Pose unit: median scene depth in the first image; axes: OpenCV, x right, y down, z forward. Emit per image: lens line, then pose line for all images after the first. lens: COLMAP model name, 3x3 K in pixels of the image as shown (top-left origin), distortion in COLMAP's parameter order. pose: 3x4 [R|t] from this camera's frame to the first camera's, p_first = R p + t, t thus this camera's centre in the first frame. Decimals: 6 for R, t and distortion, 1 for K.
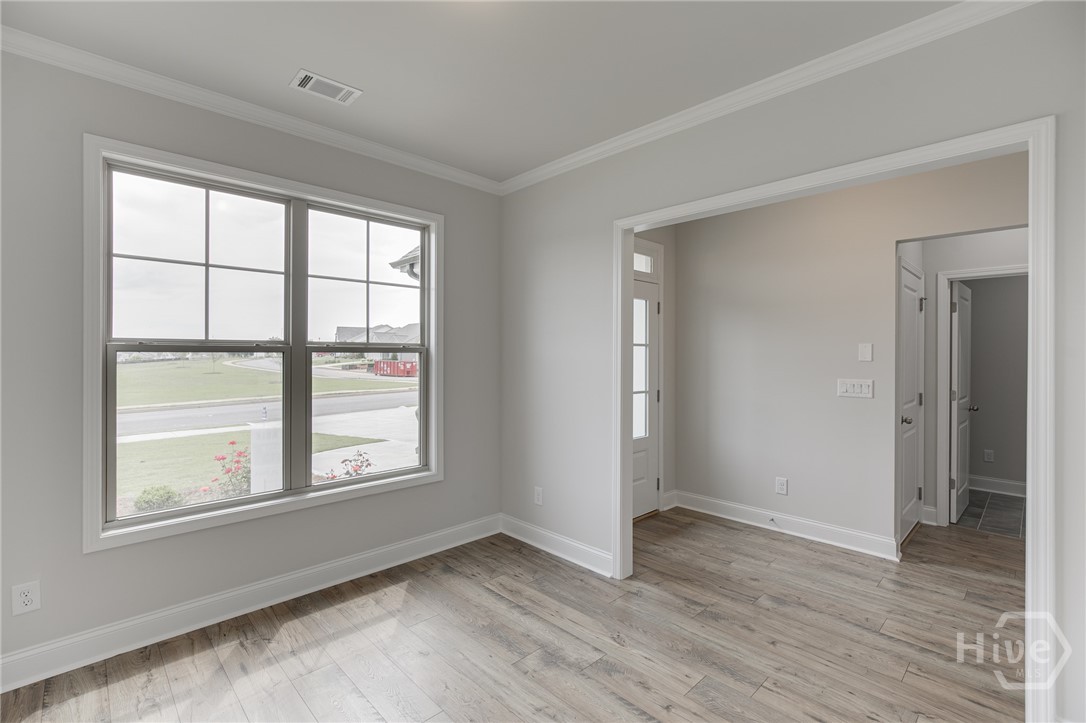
lens RADIAL K [[491.5, 0, 546.4], [0, 491.5, 358.1], [0, 0, 1]] dist [-0.005263, 0.004467]
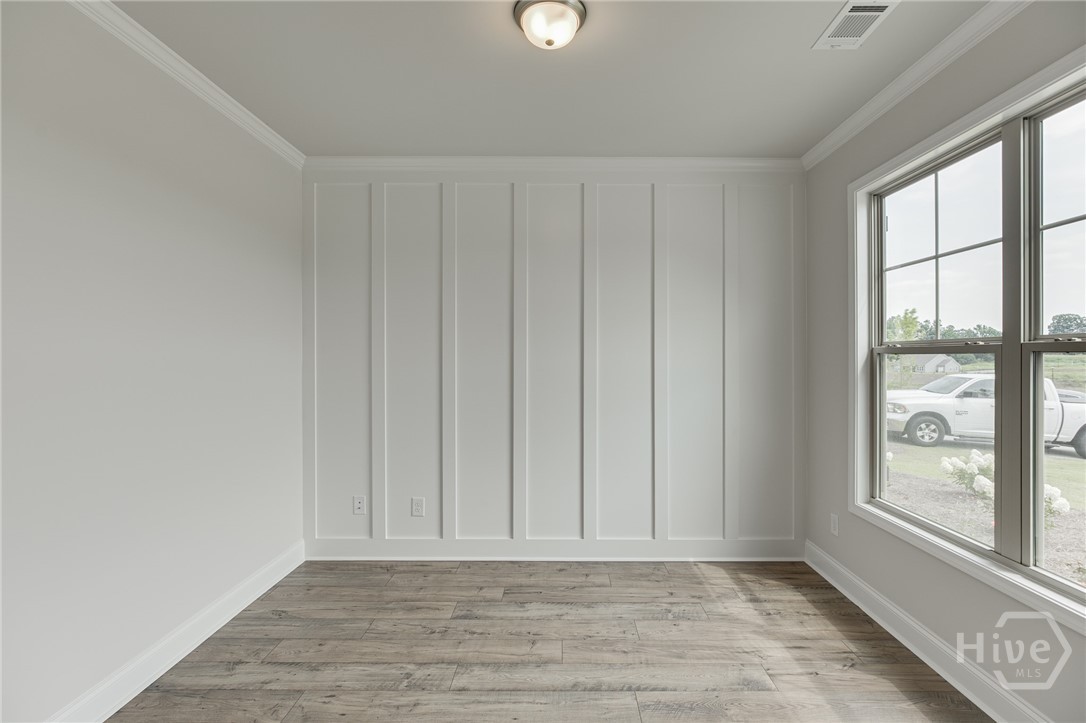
lens RADIAL K [[491.5, 0, 551.3], [0, 491.5, 360.1], [0, 0, 1]] dist [-0.005263, 0.004467]
pose [[-0.710402, 0.000245, -0.703796, 0.434128], [-0.004903, 0.999974, 0.005297, -0.001801], [0.703779, 0.007214, -0.710383, 1.131182]]
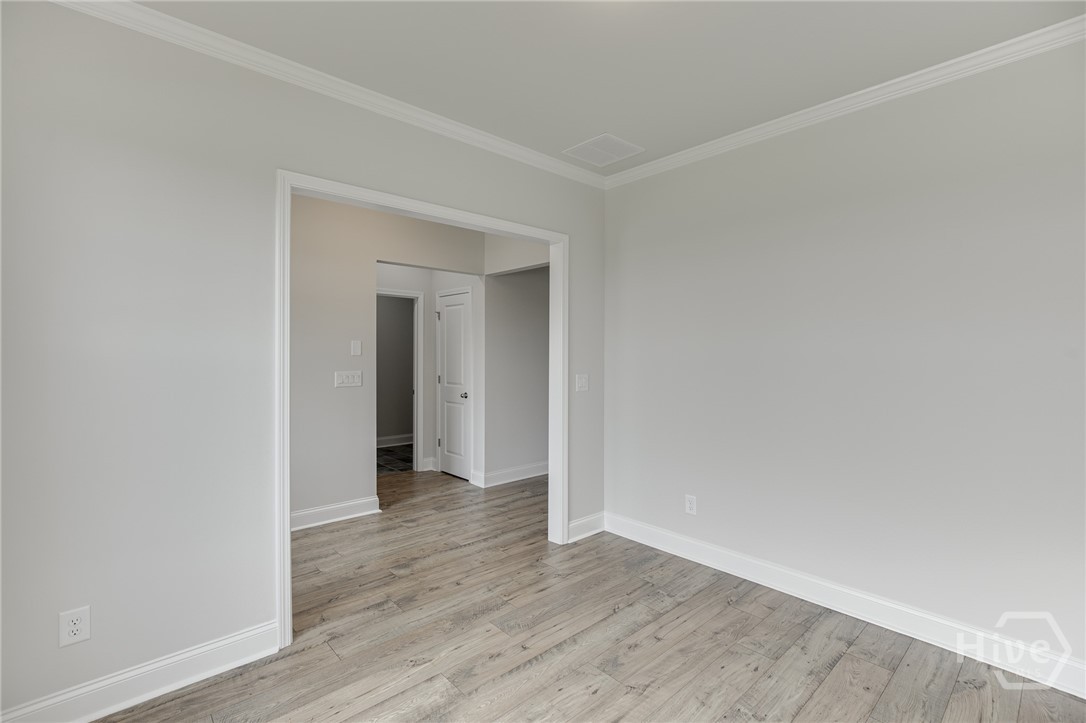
lens RADIAL K [[491.5, 0, 538.8], [0, 491.5, 357.4], [0, 0, 1]] dist [-0.005263, 0.004467]
pose [[0.046241, -0.014651, 0.998823, -0.683649], [0.006290, 0.999877, 0.014375, -0.004461], [-0.998911, 0.005618, 0.046327, 0.669754]]
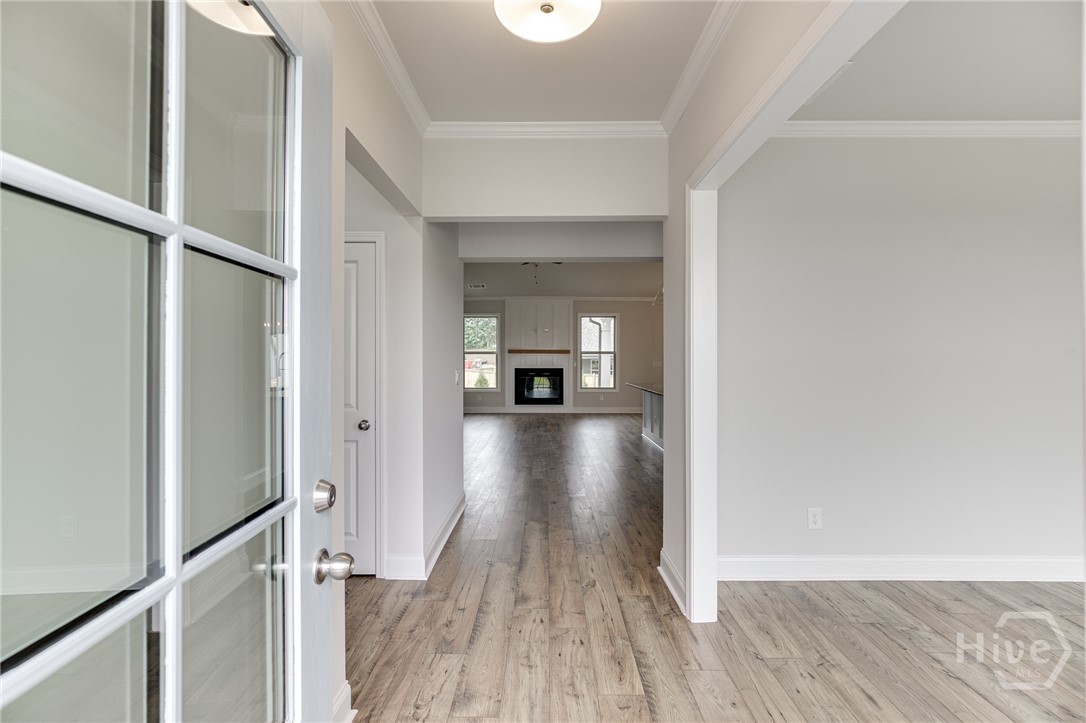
lens RADIAL K [[491.5, 0, 539.9], [0, 491.5, 350.5], [0, 0, 1]] dist [-0.005263, 0.004467]
pose [[-0.706261, 0.004752, 0.707936, 0.227890], [0.001819, 0.999986, -0.004898, 0.013194], [-0.707949, -0.002172, -0.706260, 1.580097]]
